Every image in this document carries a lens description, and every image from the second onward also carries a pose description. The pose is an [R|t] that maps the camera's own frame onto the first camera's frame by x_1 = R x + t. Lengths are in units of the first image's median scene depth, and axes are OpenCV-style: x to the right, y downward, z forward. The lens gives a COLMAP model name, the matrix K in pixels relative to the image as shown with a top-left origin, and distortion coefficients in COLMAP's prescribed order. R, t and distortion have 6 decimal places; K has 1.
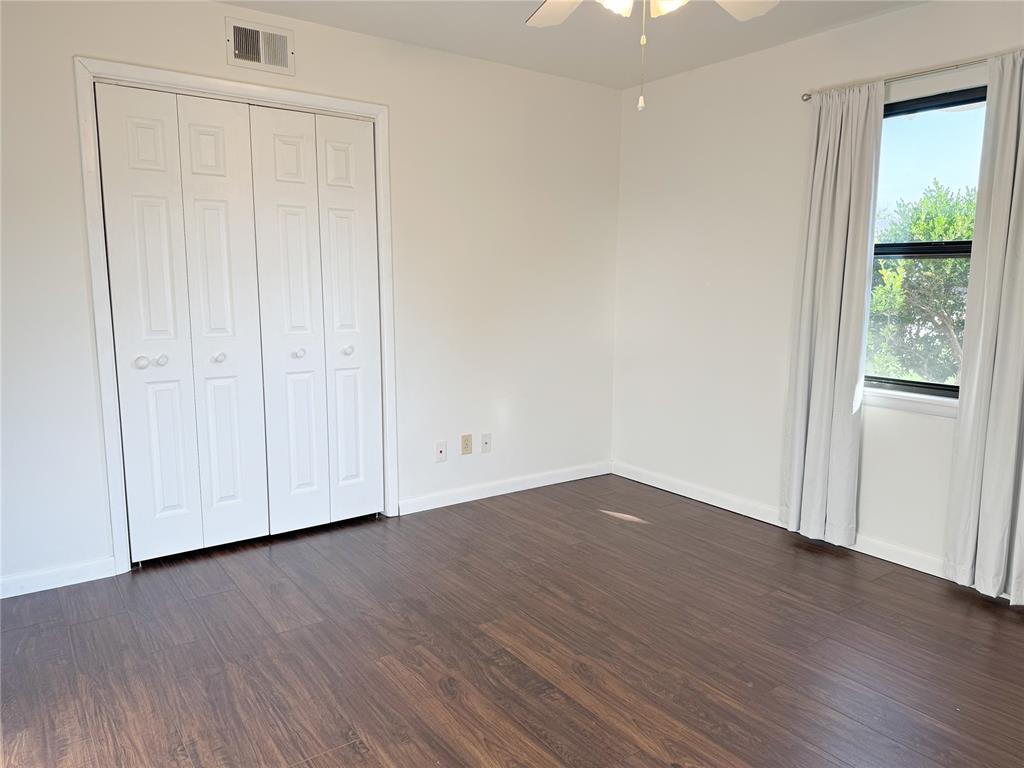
lens RADIAL K [[715.8, 0, 510.3], [0, 715.8, 382.5], [0, 0, 1]] dist [0.090981, -0.102089]
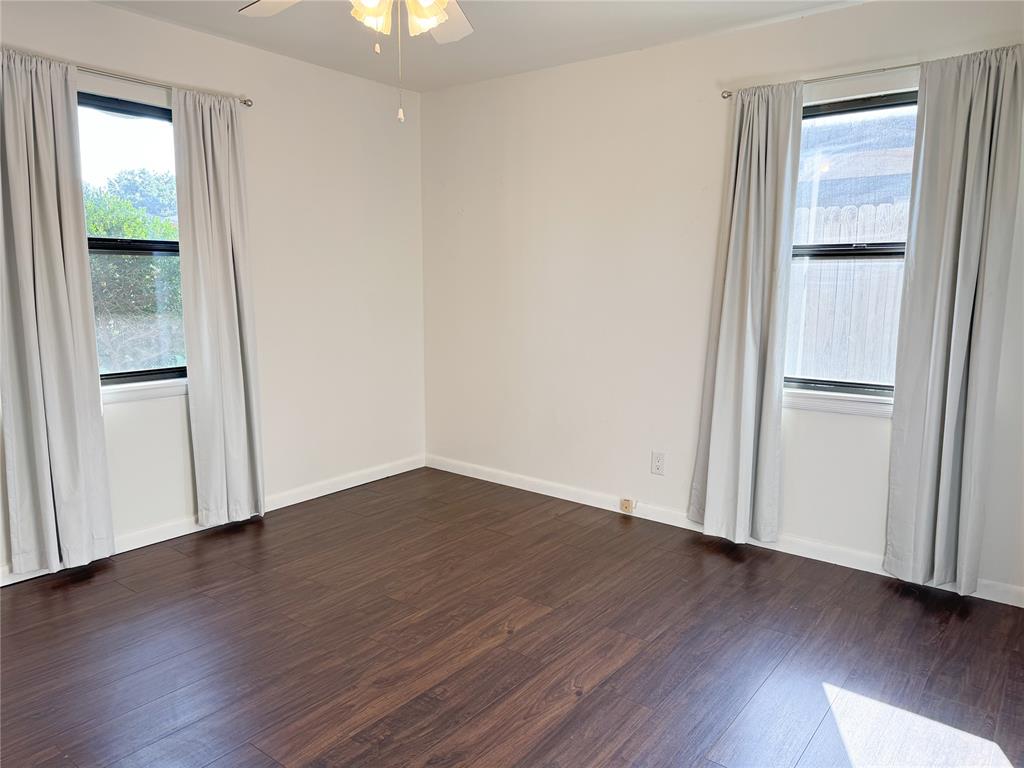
lens RADIAL K [[715.8, 0, 511.0], [0, 715.8, 384.9], [0, 0, 1]] dist [0.090981, -0.102089]
pose [[-0.269942, -0.150937, 0.950973, -0.795280], [0.128377, 0.973178, 0.190903, -0.151910], [-0.954280, 0.173616, -0.243324, 0.990349]]
